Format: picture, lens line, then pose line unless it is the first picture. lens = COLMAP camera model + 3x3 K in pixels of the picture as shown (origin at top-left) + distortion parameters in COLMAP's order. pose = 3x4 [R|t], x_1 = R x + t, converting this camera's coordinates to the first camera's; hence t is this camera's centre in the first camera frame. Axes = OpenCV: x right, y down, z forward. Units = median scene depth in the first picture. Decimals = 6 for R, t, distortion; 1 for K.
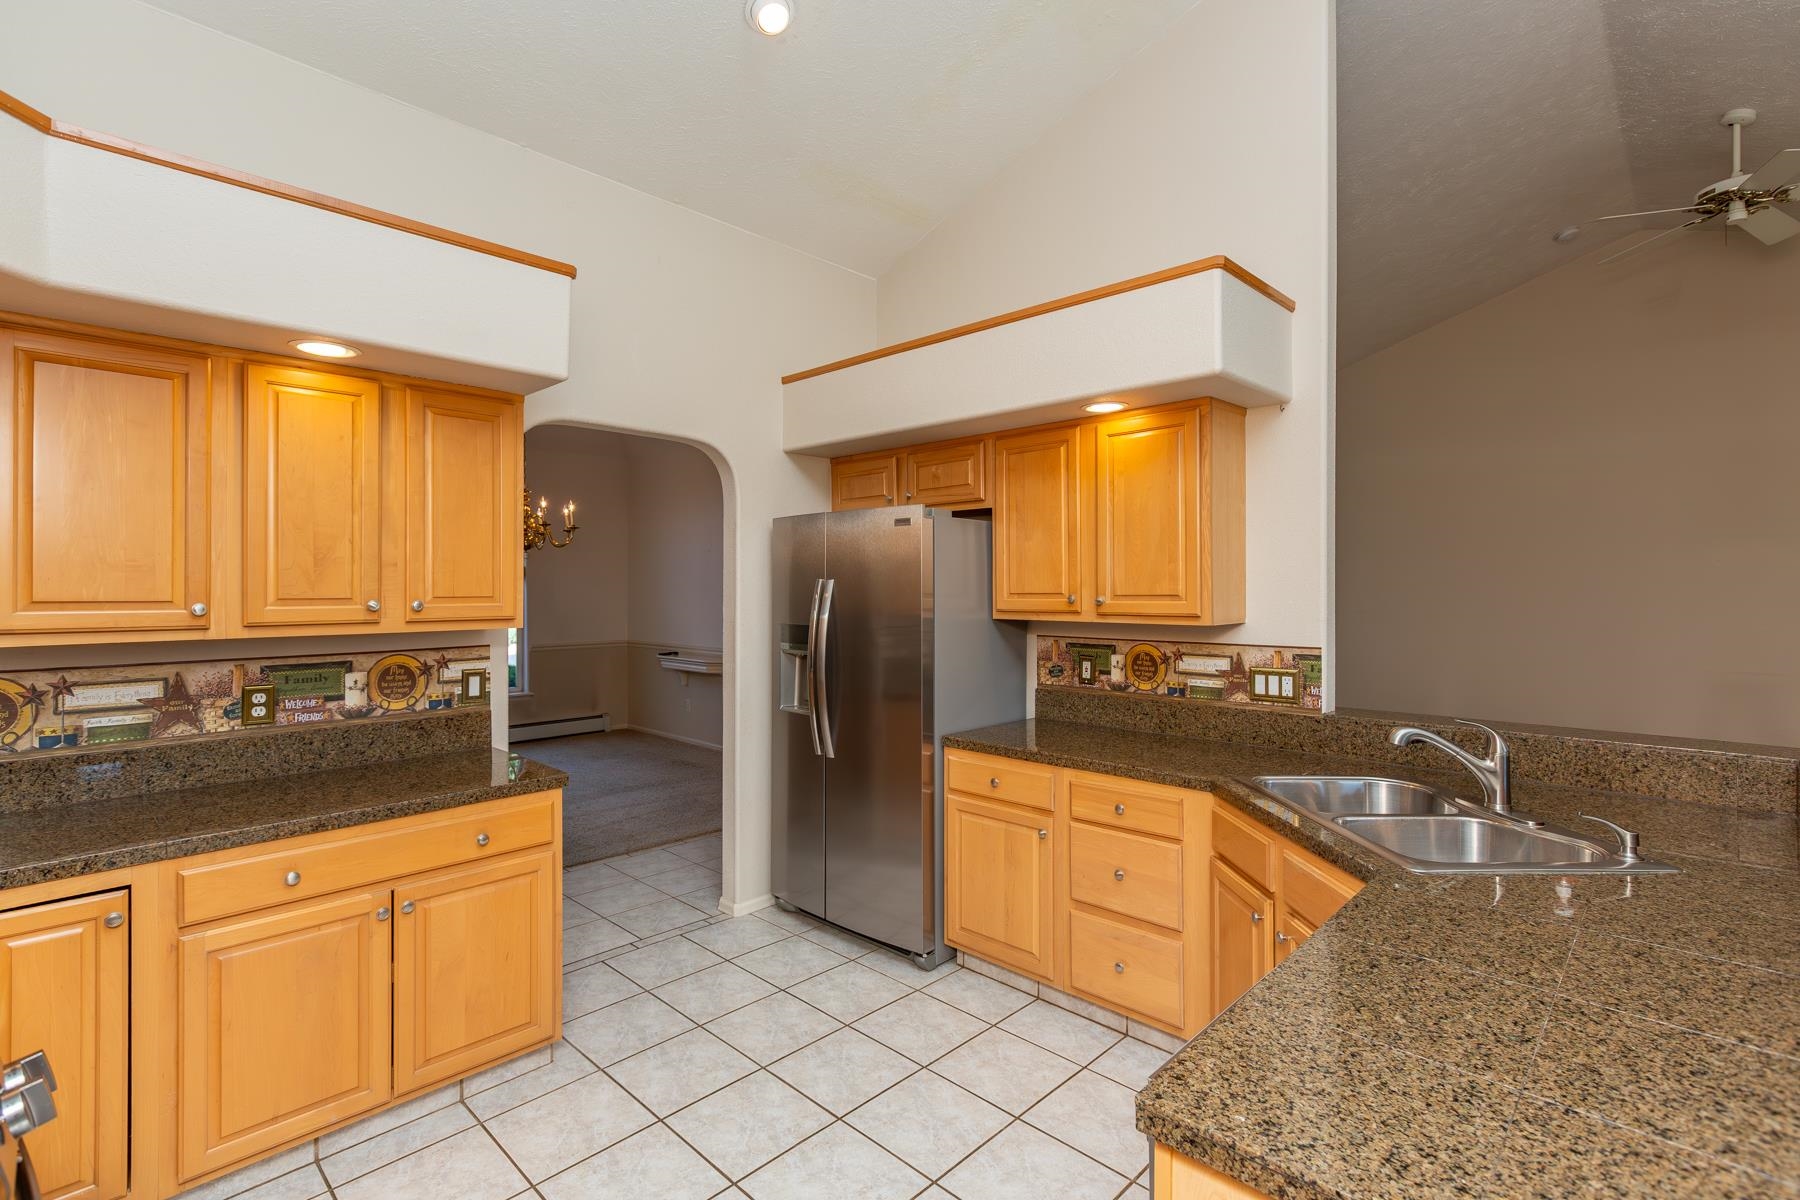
lens RADIAL K [[831.0, 0, 894.5], [0, 831.0, 586.0], [0, 0, 1]] dist [0.005476, -0.000540]
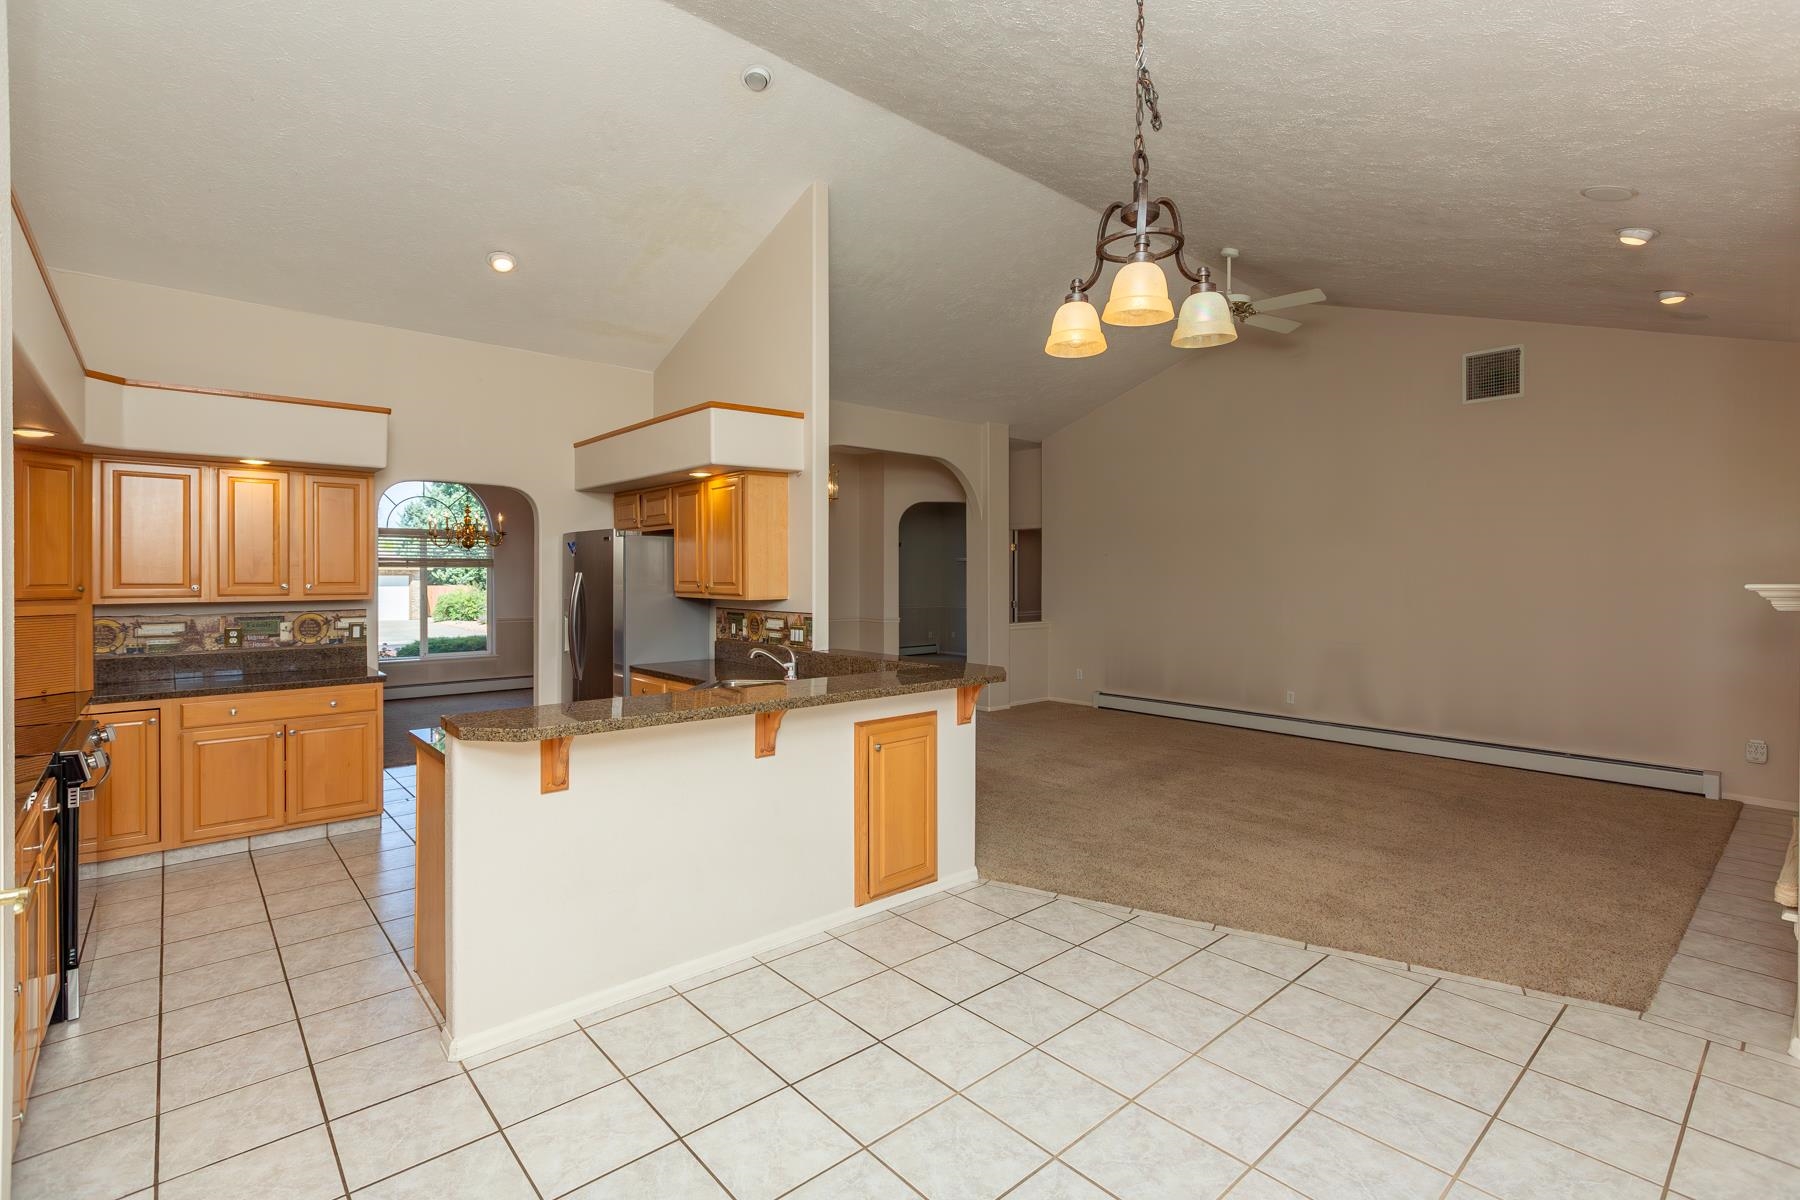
lens RADIAL K [[831.0, 0, 894.2], [0, 831.0, 578.6], [0, 0, 1]] dist [0.005476, -0.000540]
pose [[0.996794, 0.003530, -0.079934, 0.834275], [-0.002901, 0.999964, 0.007980, -0.012867], [0.079959, -0.007722, 0.996768, -0.731646]]
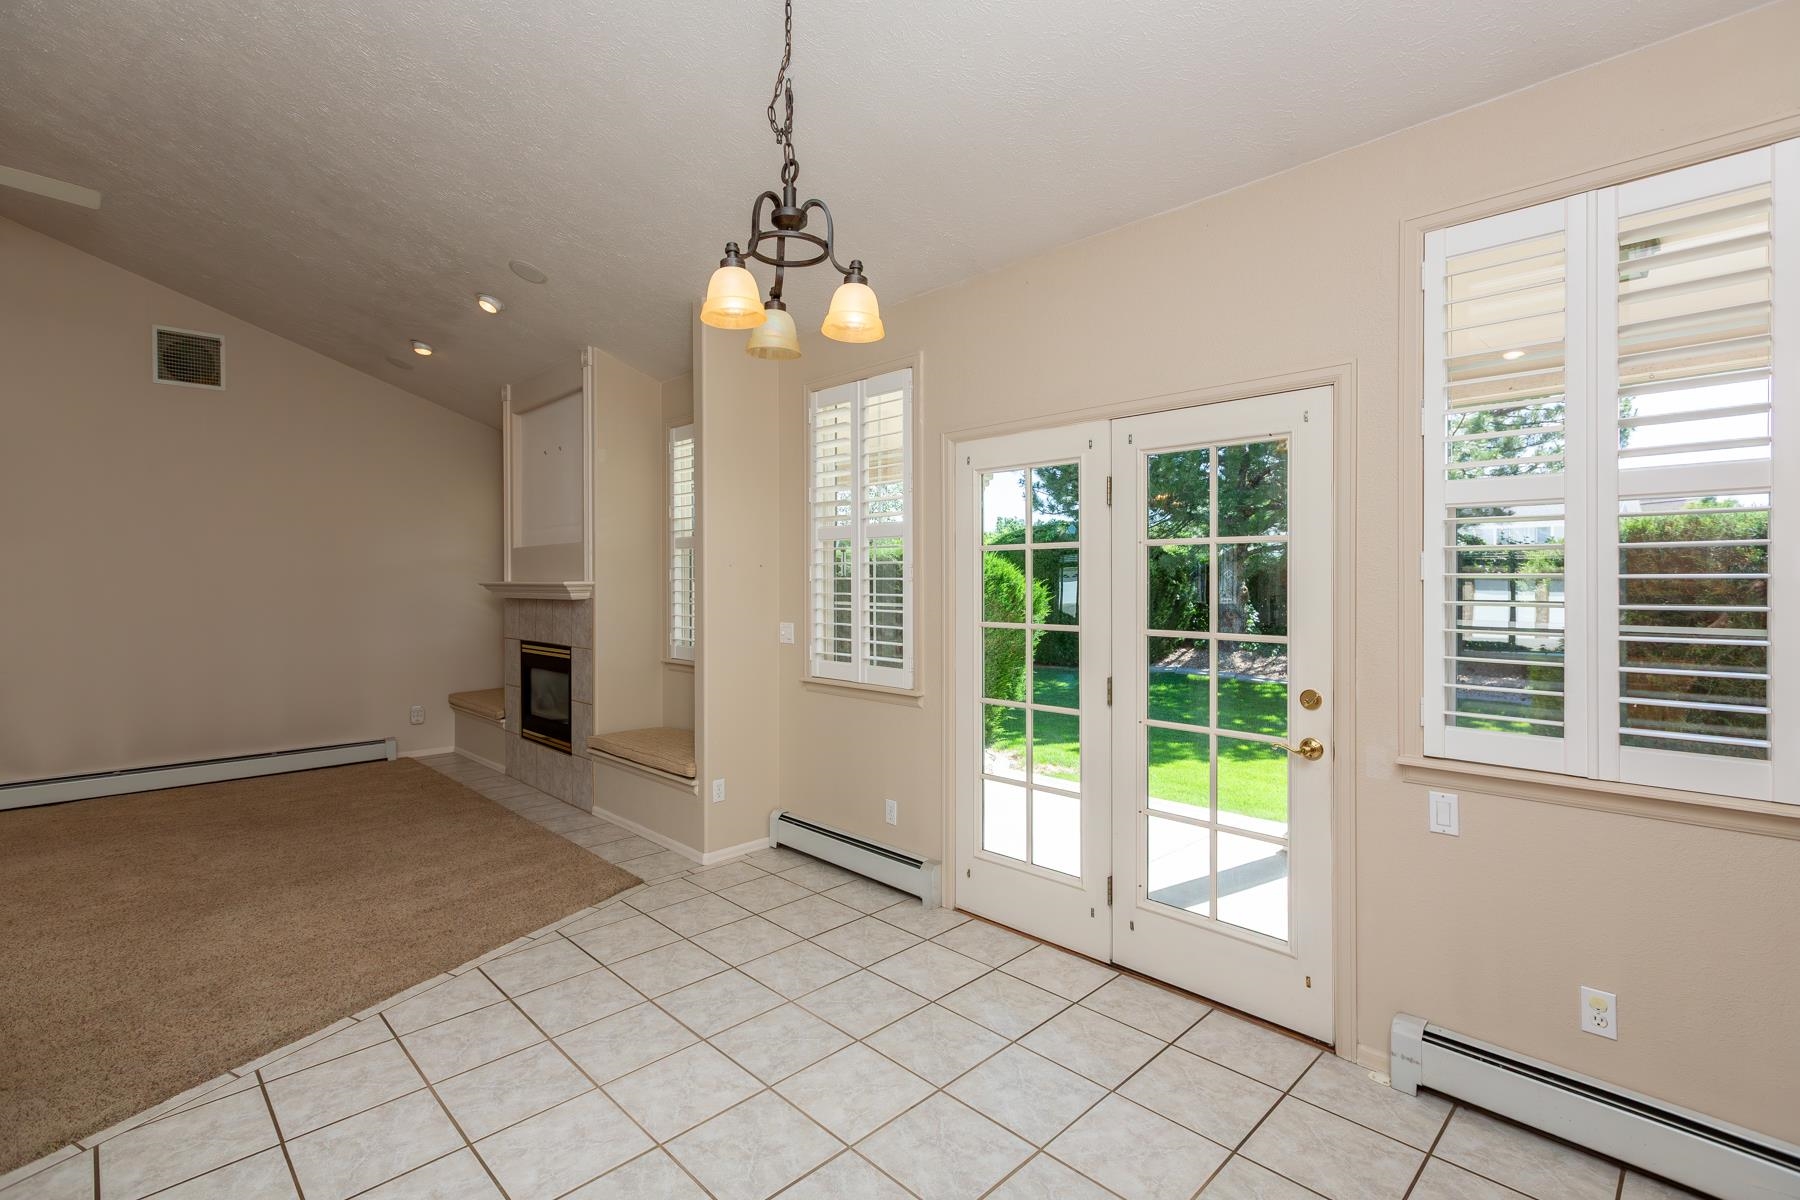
lens RADIAL K [[831.0, 0, 879.6], [0, 831.0, 571.1], [0, 0, 1]] dist [0.005476, -0.000540]
pose [[0.031370, 0.013281, 0.999420, 0.243172], [0.000570, 0.999911, -0.013305, 0.004582], [-0.999508, 0.000987, 0.031360, -0.101144]]
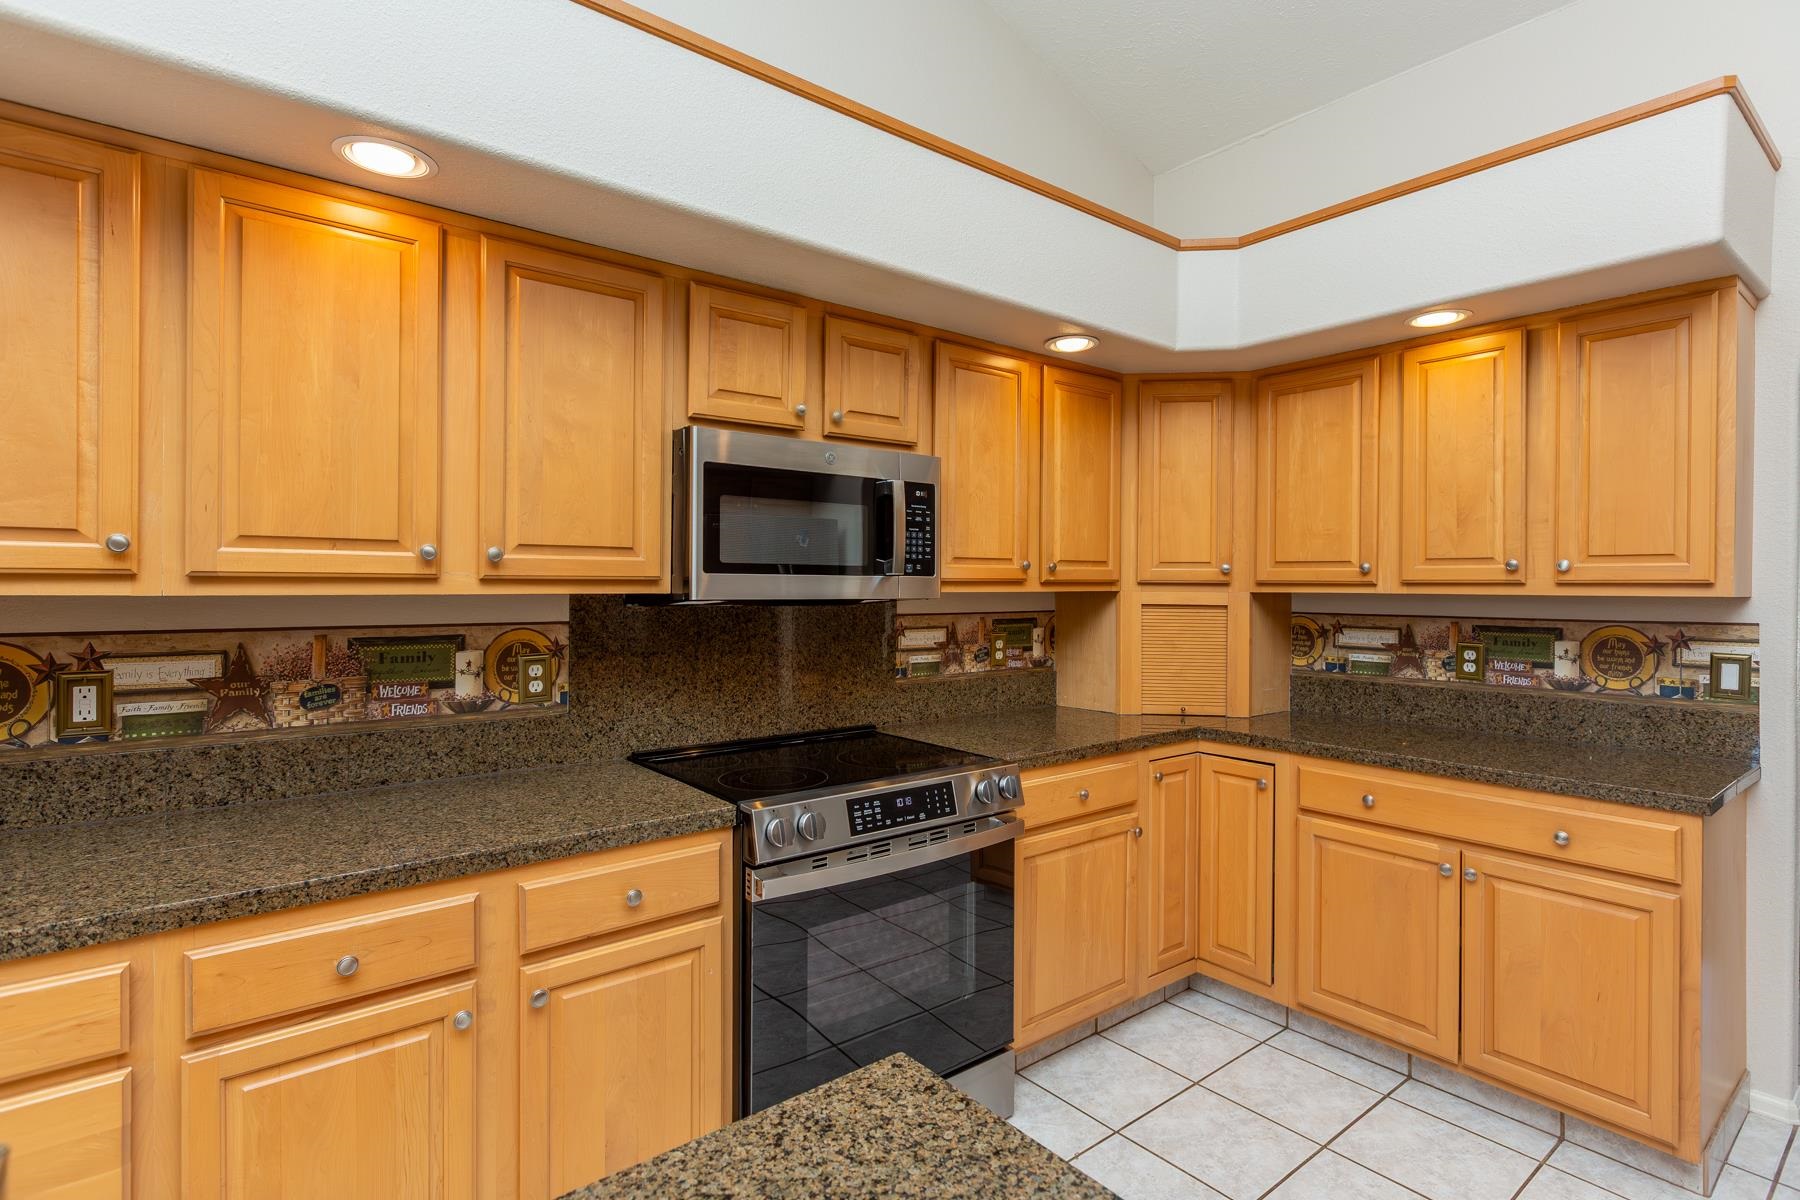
lens RADIAL K [[879.1, 0, 889.1], [0, 879.1, 585.6], [0, 0, 1]] dist [-0.000201, -0.000547]
pose [[-0.127495, 0.004148, -0.991831, 0.397943], [-0.003699, 0.999982, 0.004658, 0.038868], [0.991832, 0.004263, -0.127478, 0.364635]]
